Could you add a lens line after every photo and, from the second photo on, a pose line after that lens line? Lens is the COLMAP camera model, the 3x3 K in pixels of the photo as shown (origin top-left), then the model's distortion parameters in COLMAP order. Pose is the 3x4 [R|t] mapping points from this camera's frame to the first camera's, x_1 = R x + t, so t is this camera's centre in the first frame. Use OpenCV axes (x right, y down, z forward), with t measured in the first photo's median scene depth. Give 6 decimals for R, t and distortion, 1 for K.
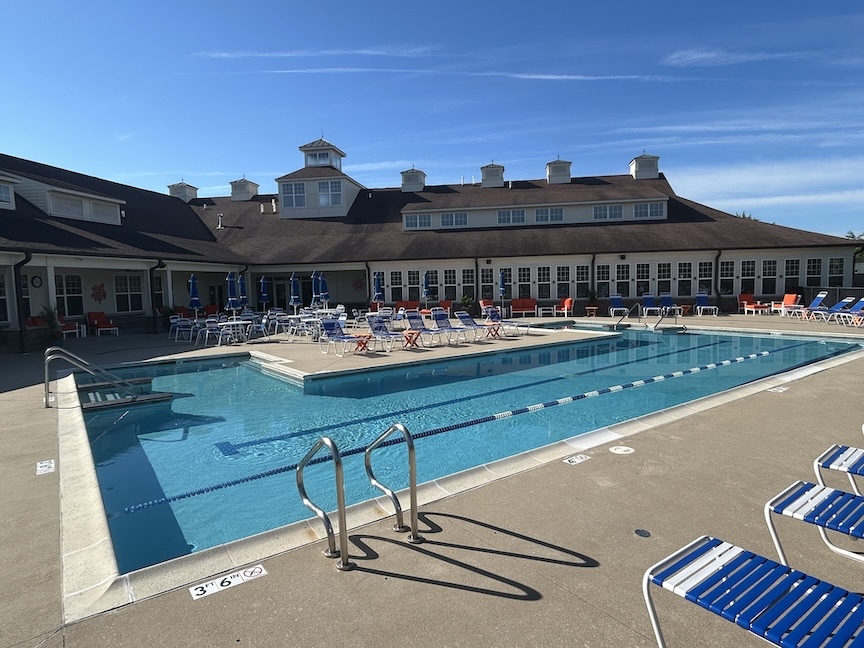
lens RADIAL K [[501.2, 0, 432.3], [0, 501.2, 324.5], [0, 0, 1]] dist [0.009255, -0.000093]
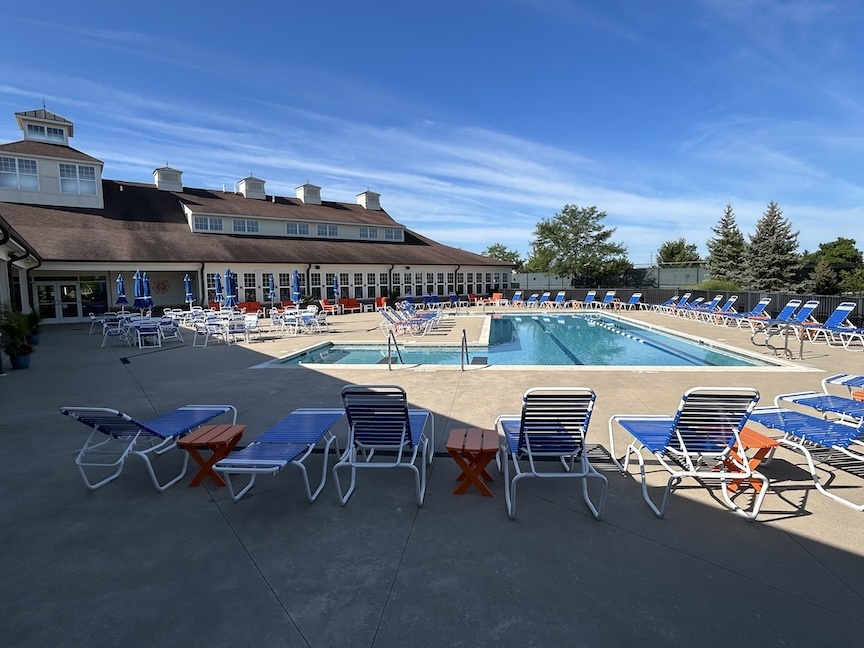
lens RADIAL K [[451.7, 0, 431.9], [0, 451.7, 321.5], [0, 0, 1]] dist [-0.000229, -0.000800]
pose [[0.706421, -0.047772, 0.706178, -0.449519], [0.057371, 0.998301, 0.010143, 0.005941], [-0.705463, 0.033349, 0.707962, 0.065677]]
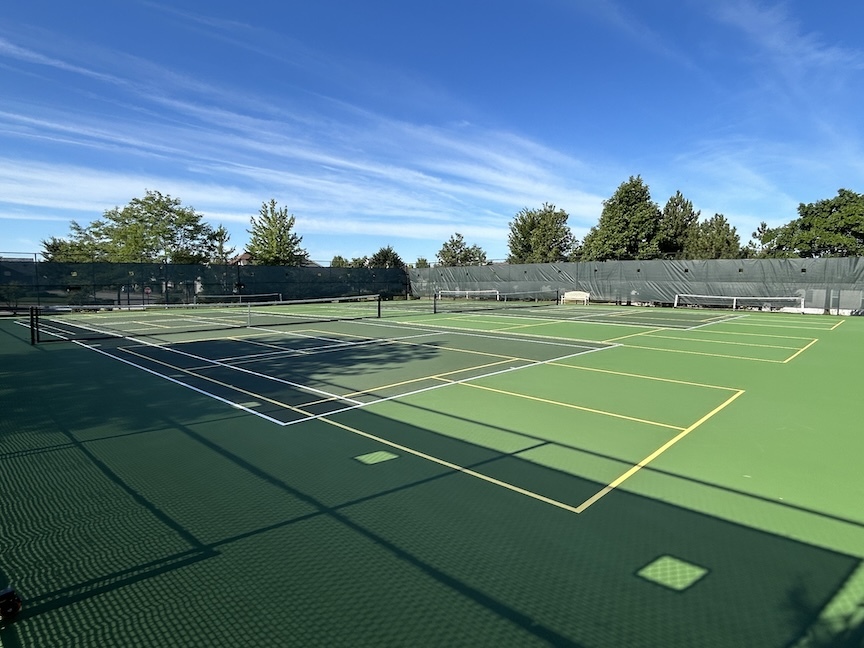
lens RADIAL K [[488.4, 0, 432.5], [0, 488.4, 325.7], [0, 0, 1]] dist [-0.003354, 0.001193]
pose [[0.596449, -0.046766, 0.801288, -0.634119], [0.043099, 0.998727, 0.026207, -0.010909], [-0.801493, 0.018904, 0.597705, 0.181868]]
